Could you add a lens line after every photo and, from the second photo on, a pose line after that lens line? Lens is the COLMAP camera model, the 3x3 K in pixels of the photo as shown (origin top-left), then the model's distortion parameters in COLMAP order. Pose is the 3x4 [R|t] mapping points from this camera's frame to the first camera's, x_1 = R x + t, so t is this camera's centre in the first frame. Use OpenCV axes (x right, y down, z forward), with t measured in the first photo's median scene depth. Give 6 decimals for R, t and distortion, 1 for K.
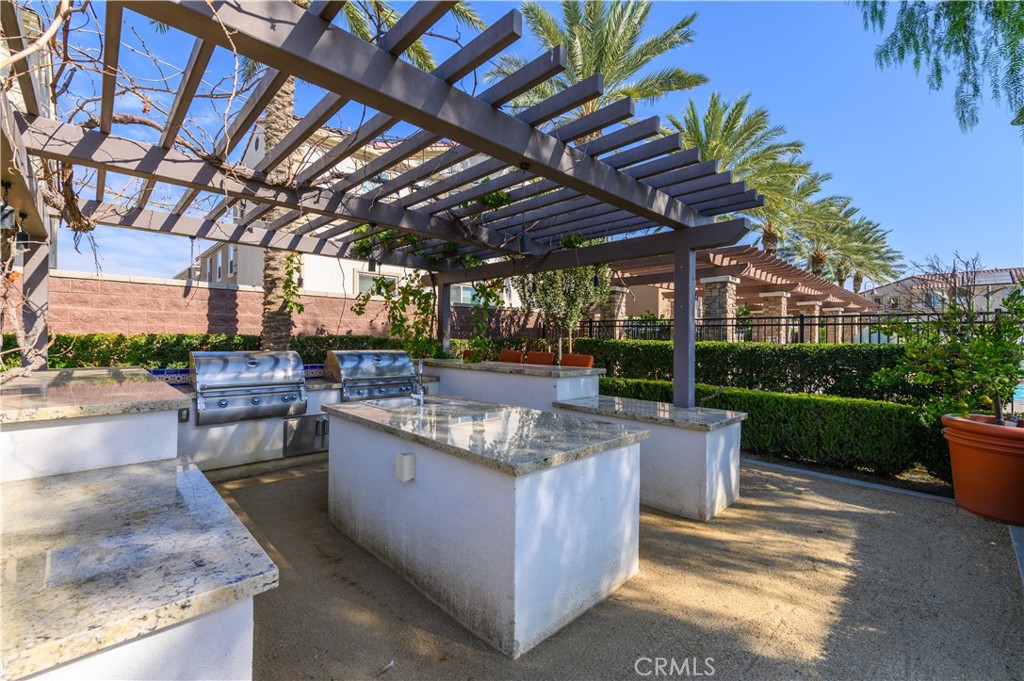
lens RADIAL K [[448.6, 0, 512.0], [0, 448.6, 340.5], [0, 0, 1]] dist [0.003489, -0.000613]
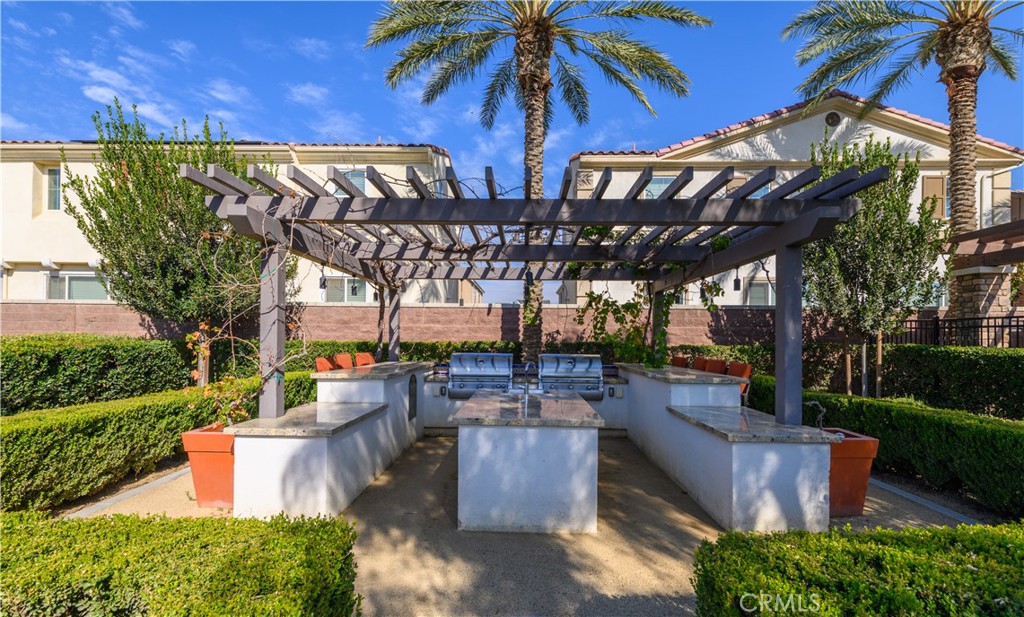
lens RADIAL K [[524.7, 0, 508.1], [0, 524.7, 338.5], [0, 0, 1]] dist [0.057814, 0.000121]
pose [[0.677788, -0.006204, -0.735231, 0.862144], [-0.004142, 0.999916, -0.012255, -0.004294], [0.735246, 0.011351, 0.677705, -0.134195]]
